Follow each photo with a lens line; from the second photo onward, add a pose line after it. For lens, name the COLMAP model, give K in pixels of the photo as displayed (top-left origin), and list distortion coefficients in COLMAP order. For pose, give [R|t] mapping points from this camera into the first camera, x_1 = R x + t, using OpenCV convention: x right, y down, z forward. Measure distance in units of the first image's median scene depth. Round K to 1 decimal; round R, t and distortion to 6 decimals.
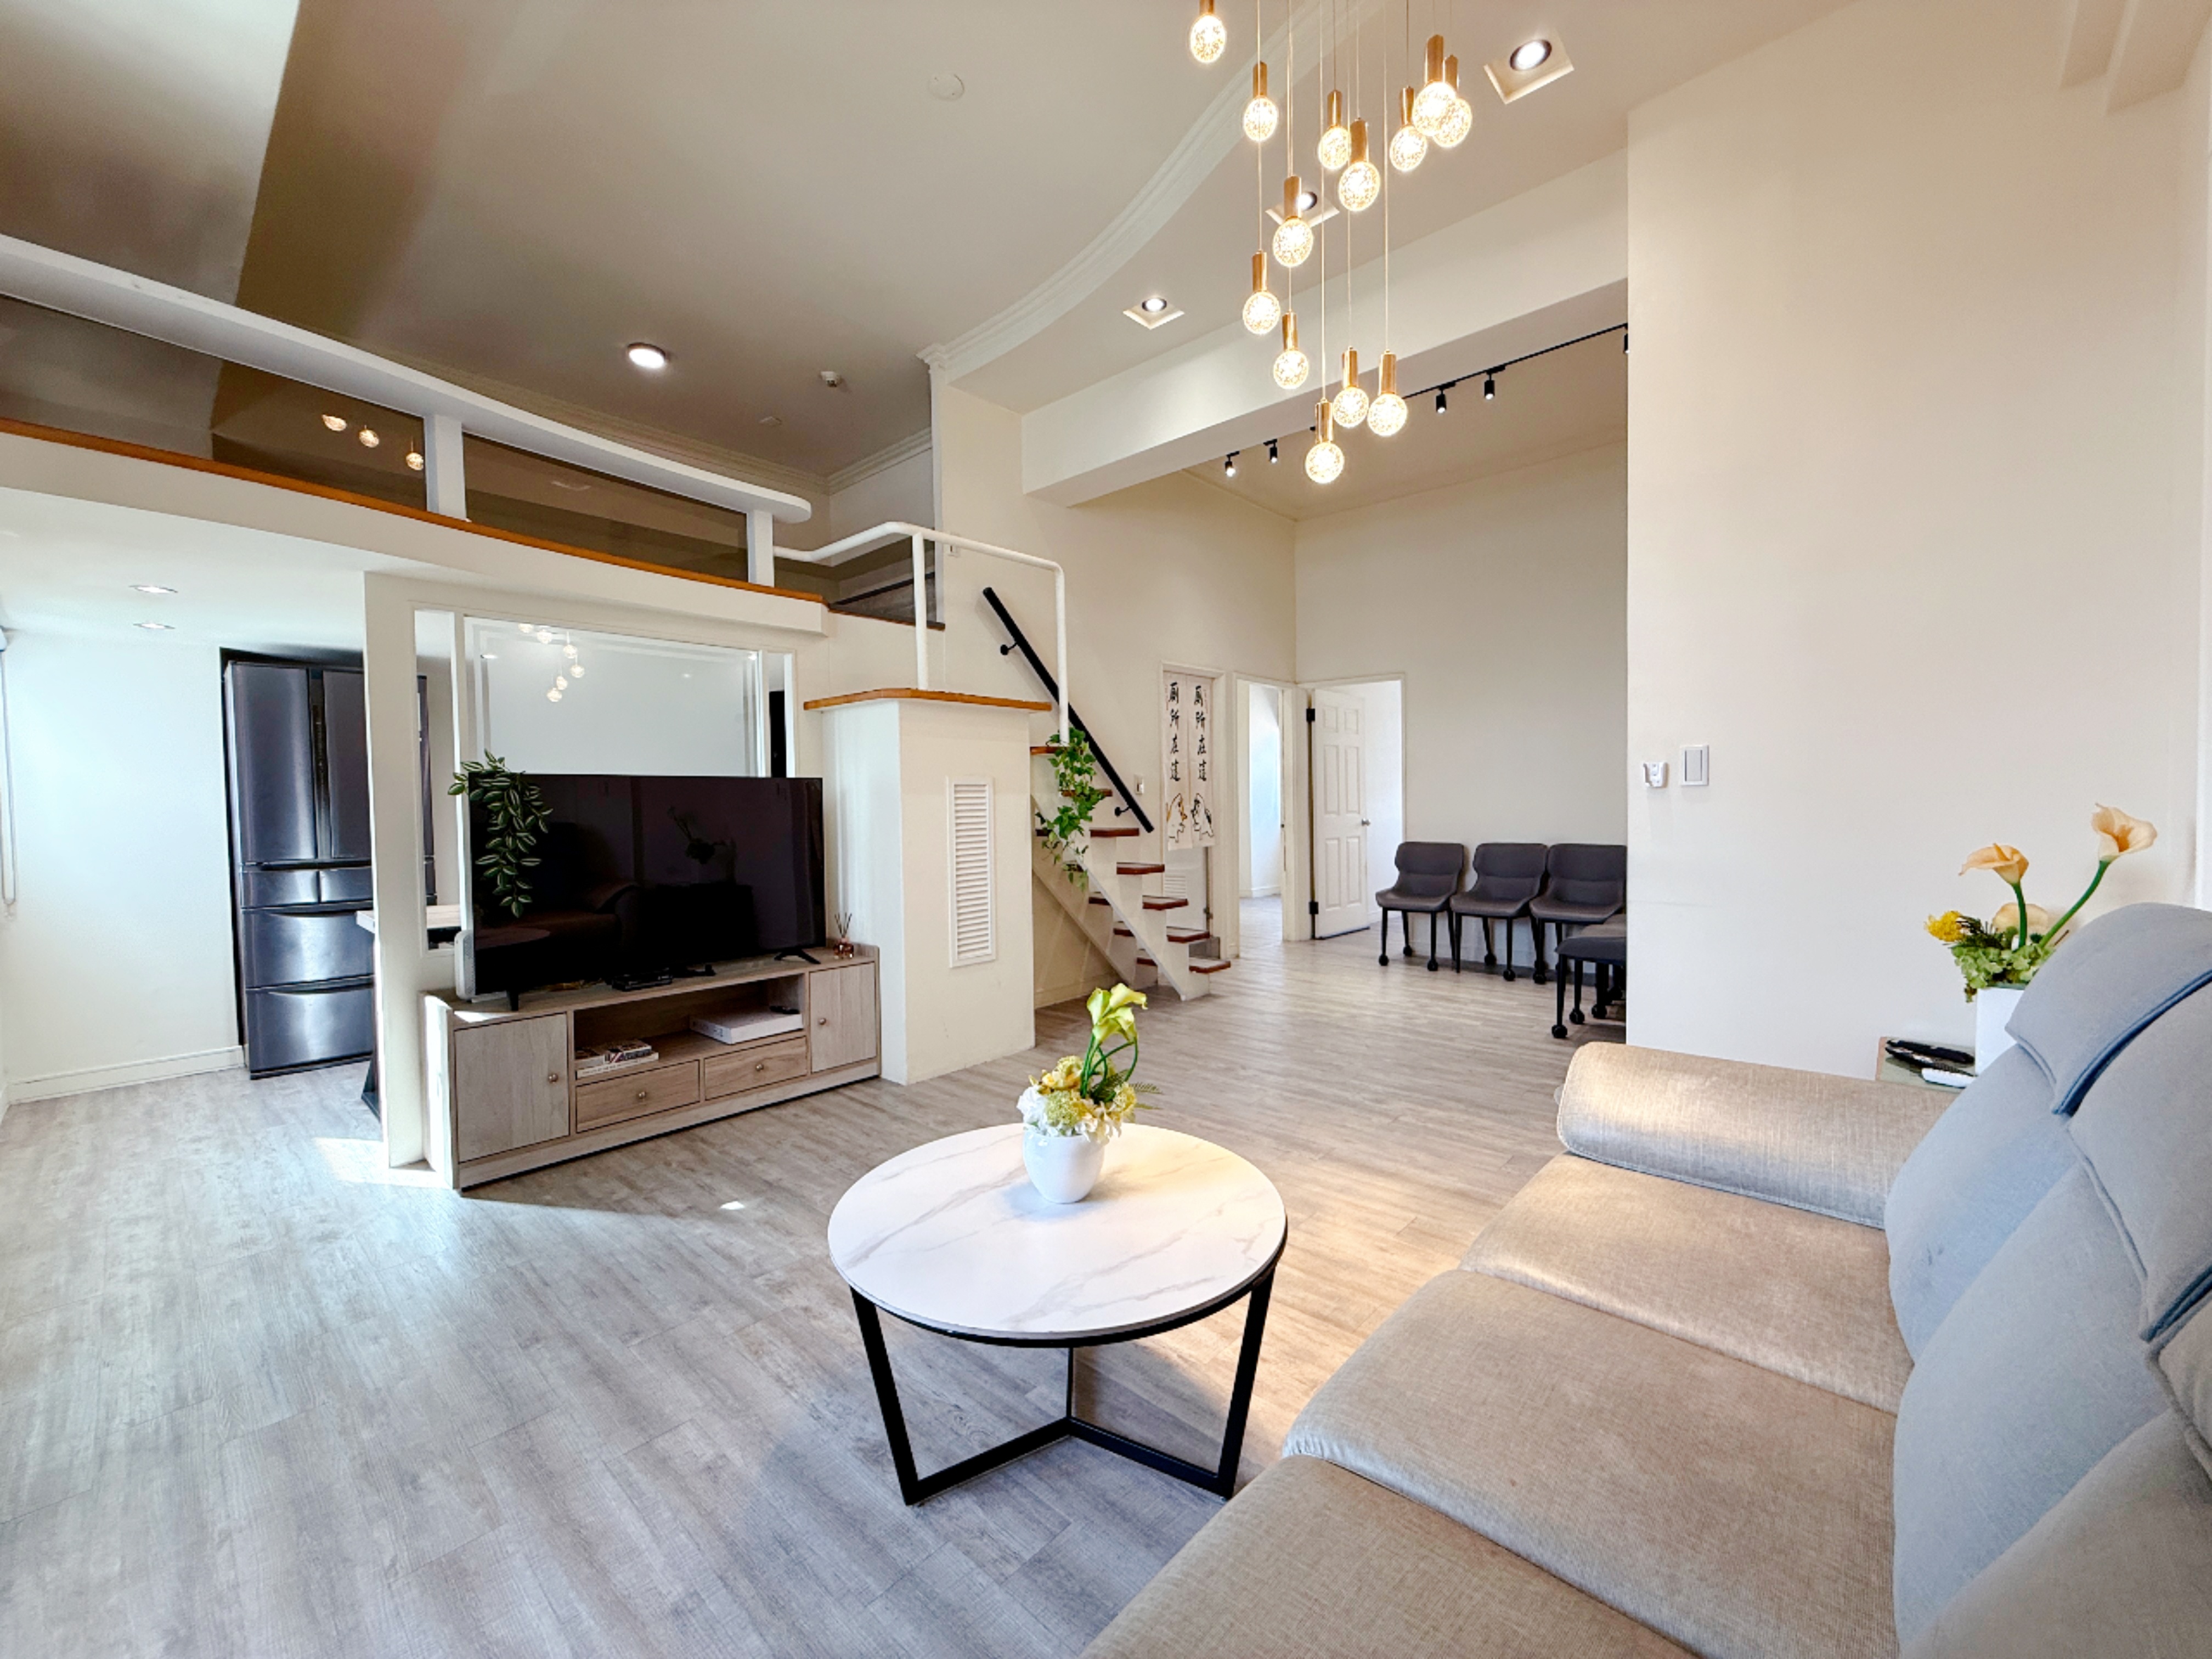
lens RADIAL K [[881.6, 0, 1098.7], [0, 881.6, 831.4], [0, 0, 1]] dist [0.000229, 0.000032]
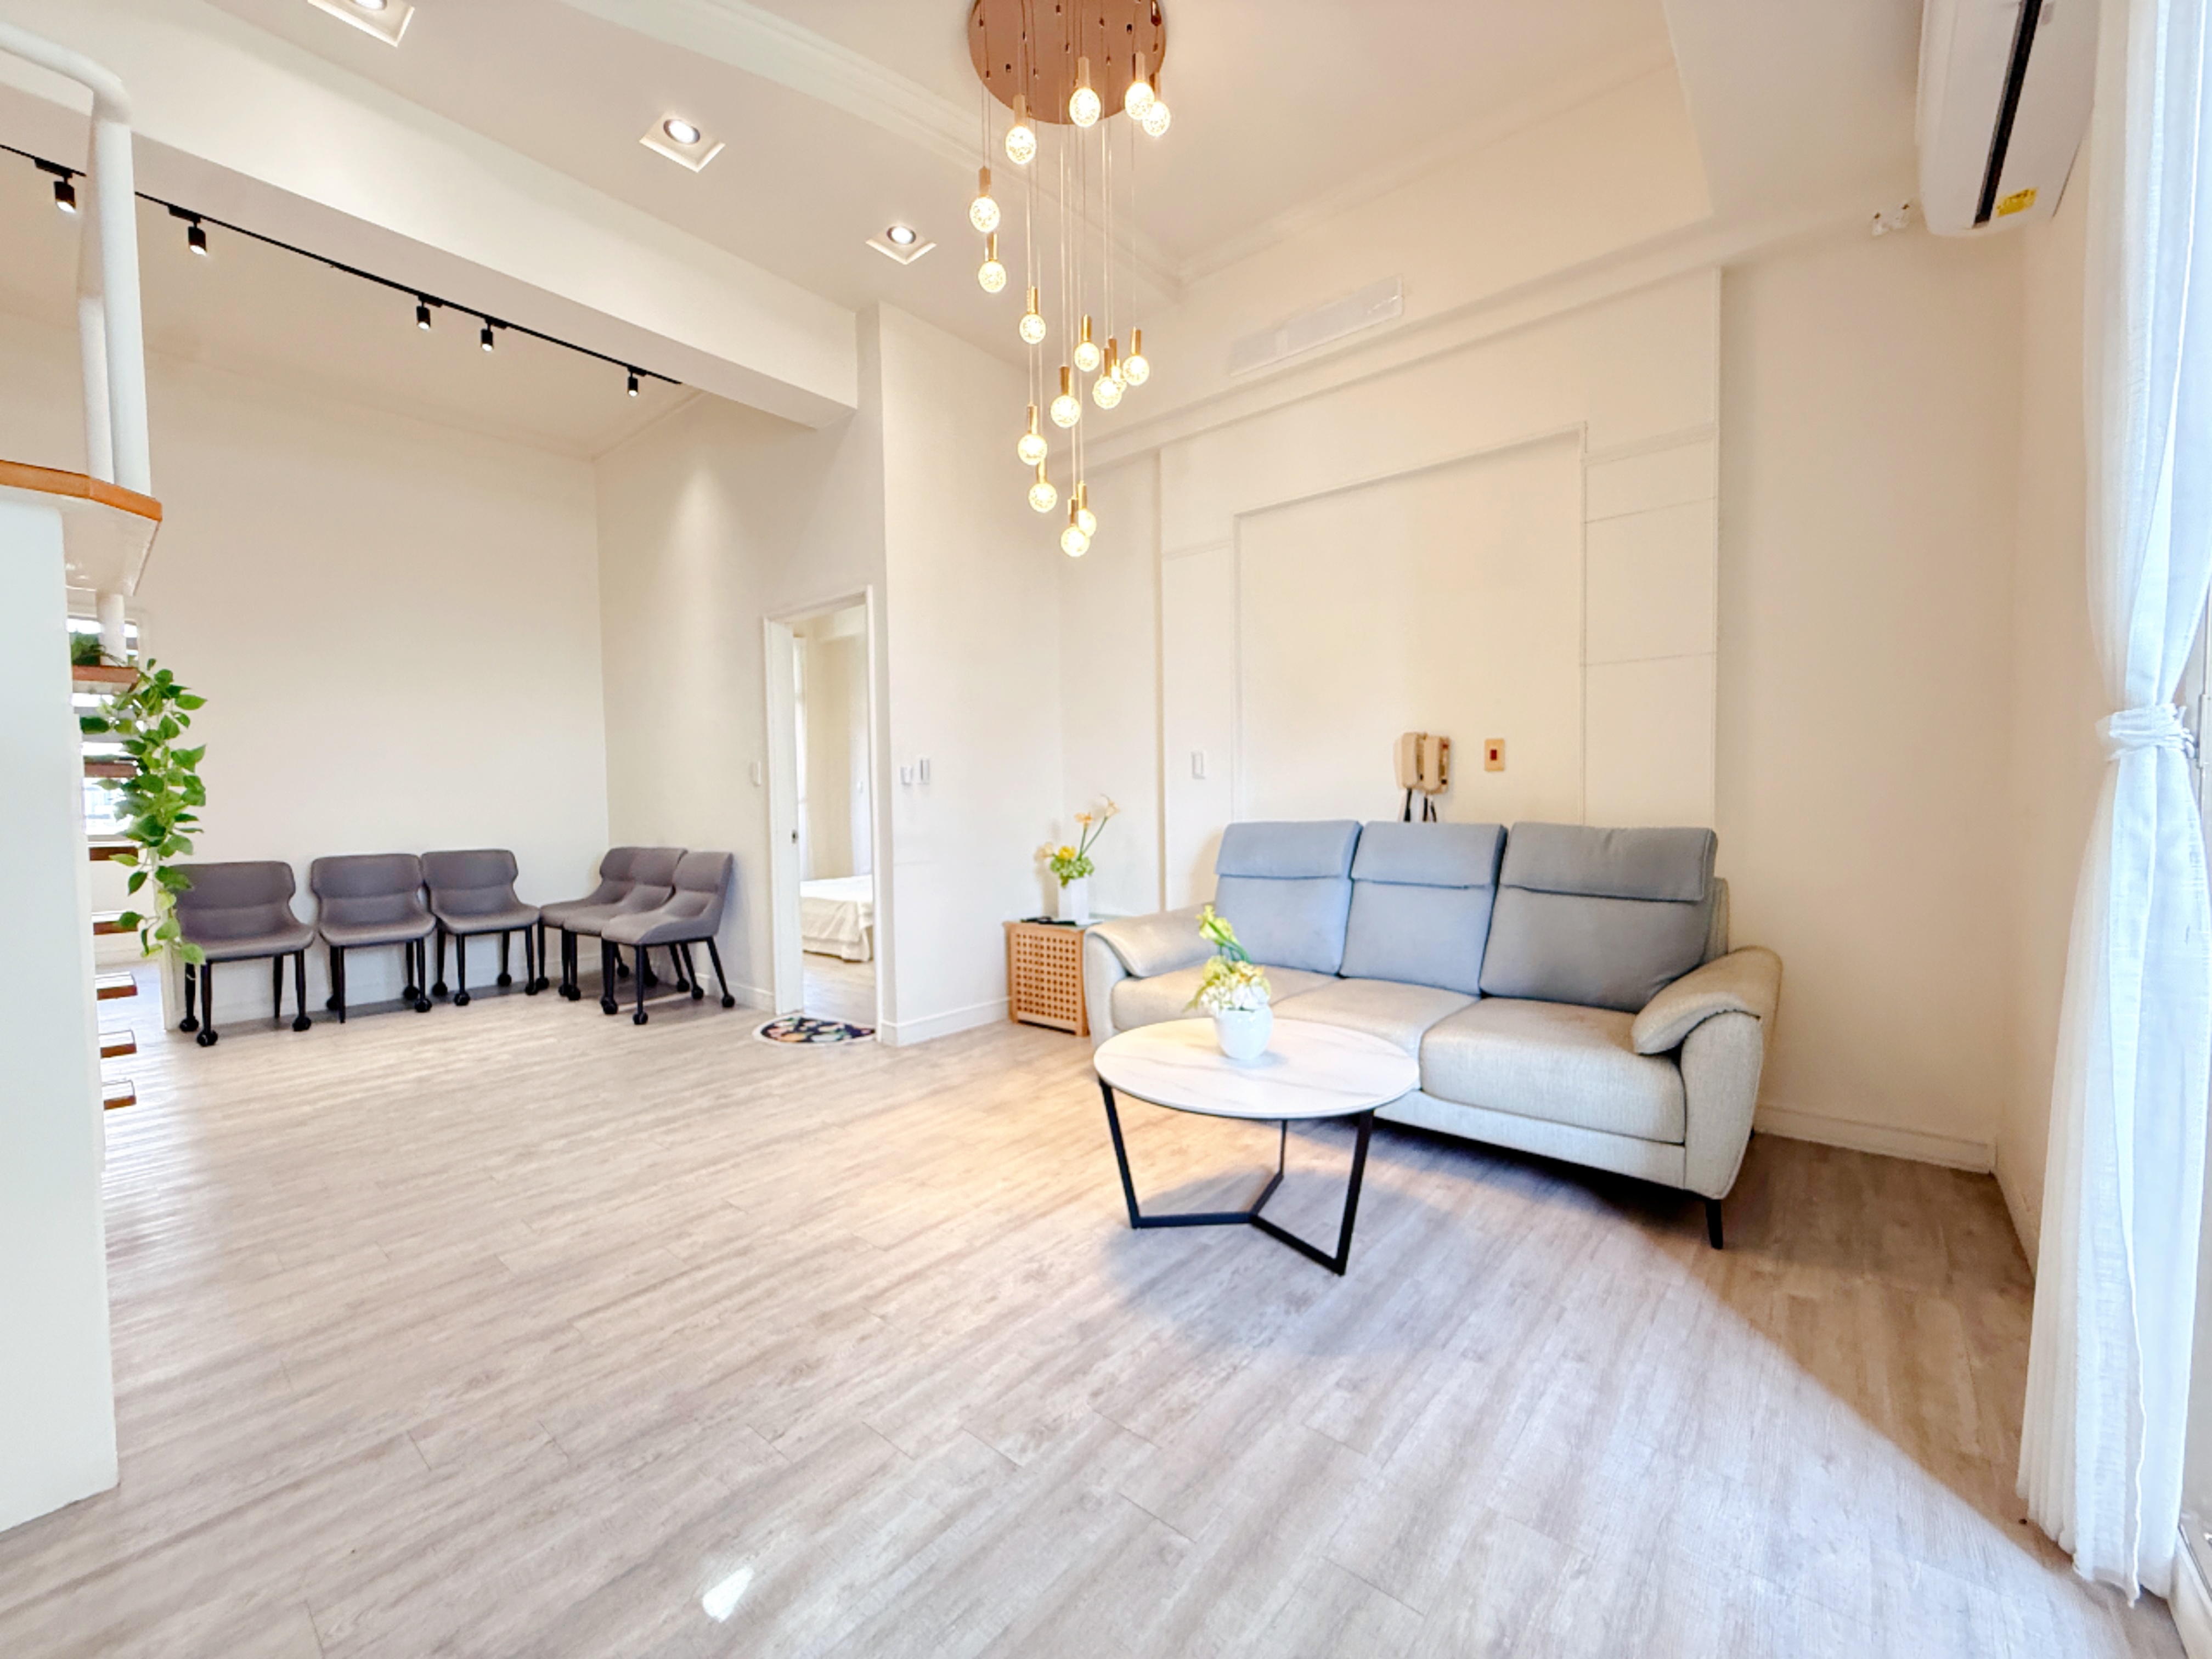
lens RADIAL K [[890.4, 0, 1101.6], [0, 890.4, 830.1], [0, 0, 1]] dist [-0.000008, -0.000233]
pose [[-0.041672, -0.021553, 0.998899, -0.764727], [0.047752, 0.998582, 0.023539, 0.007385], [-0.997990, 0.048681, -0.040584, 0.678140]]
